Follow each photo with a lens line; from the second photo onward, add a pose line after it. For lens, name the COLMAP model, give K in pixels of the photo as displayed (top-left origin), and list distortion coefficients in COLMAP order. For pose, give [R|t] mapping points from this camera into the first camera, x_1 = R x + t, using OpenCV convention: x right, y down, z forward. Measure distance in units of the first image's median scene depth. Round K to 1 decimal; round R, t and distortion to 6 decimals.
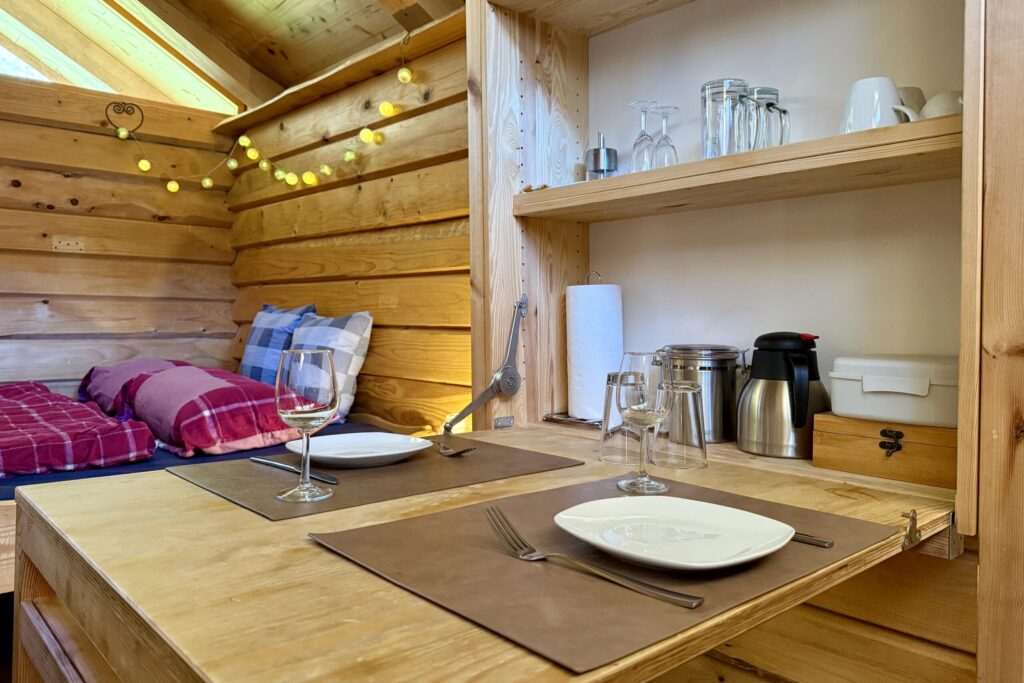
lens RADIAL K [[721.1, 0, 525.2], [0, 721.1, 321.0], [0, 0, 1]] dist [0.055181, -0.080720]
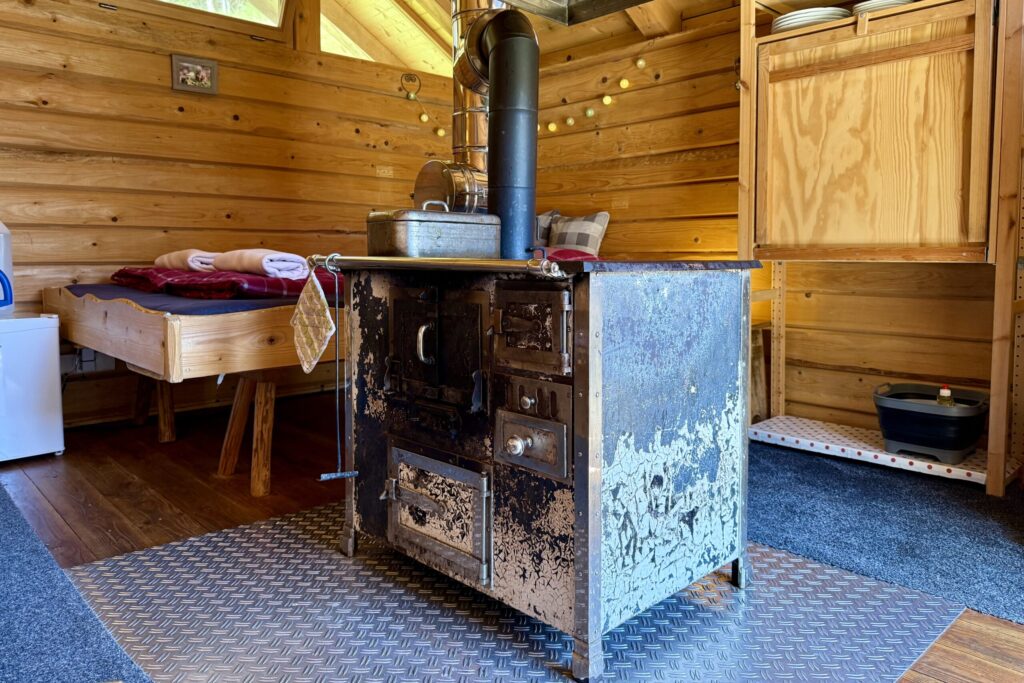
lens RADIAL K [[721.1, 0, 513.1], [0, 721.1, 306.3], [0, 0, 1]] dist [0.055181, -0.080720]
pose [[0.999965, -0.005971, -0.005933, -0.382359], [0.006366, 0.997598, 0.068979, 0.077954], [0.005507, -0.069014, 0.997600, -0.565932]]
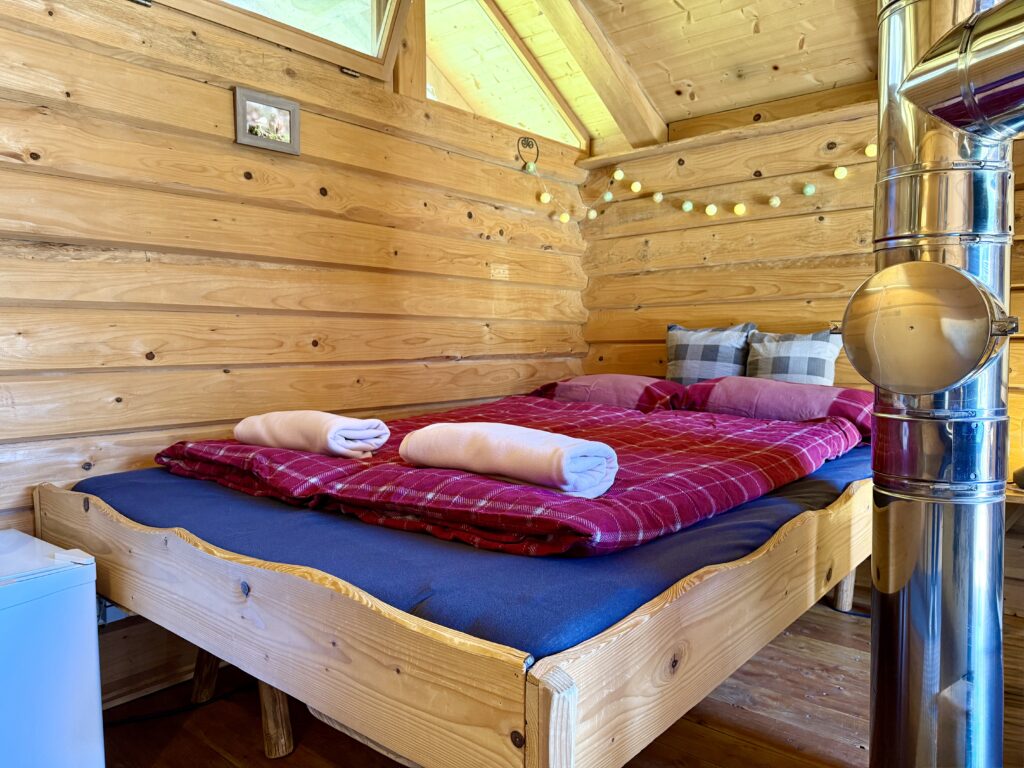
lens RADIAL K [[717.3, 0, 508.5], [0, 717.3, 388.1], [0, 0, 1]] dist [0.037036, -0.055780]
pose [[0.993927, -0.025568, 0.107034, -0.796229], [0.019543, 0.998185, 0.056964, 0.007245], [-0.108297, -0.054526, 0.992622, -0.079700]]
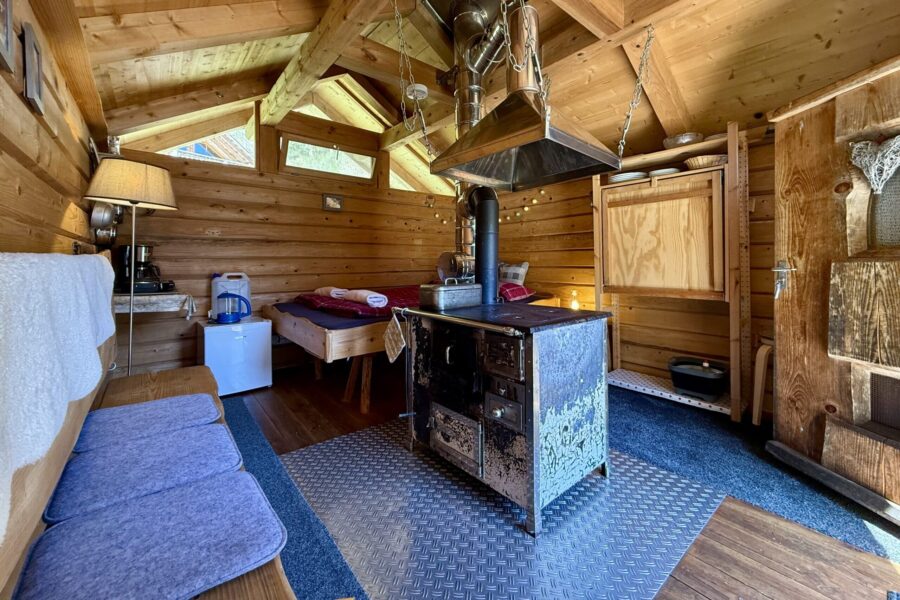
lens RADIAL K [[359.0, 0, 449.7], [0, 359.0, 262.6], [0, 0, 1]] dist [0.001942, -0.002467]
pose [[0.997362, -0.014236, -0.071182, -0.413598], [0.014172, 0.999899, -0.001415, -0.012724], [0.071195, 0.000402, 0.997462, -0.594057]]
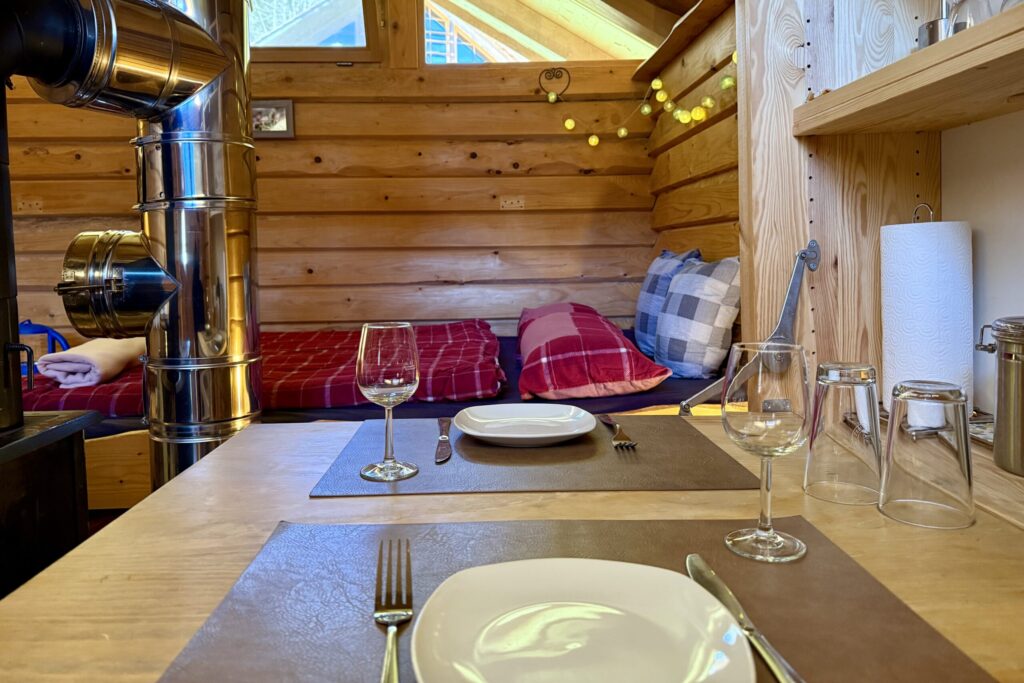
lens RADIAL K [[721.1, 0, 518.1], [0, 721.1, 308.0], [0, 0, 1]] dist [0.055181, -0.080720]
pose [[0.759709, 0.026507, -0.649722, 0.147532], [0.020856, 0.997662, 0.065088, -0.012689], [0.649928, -0.062999, 0.757380, 0.126102]]
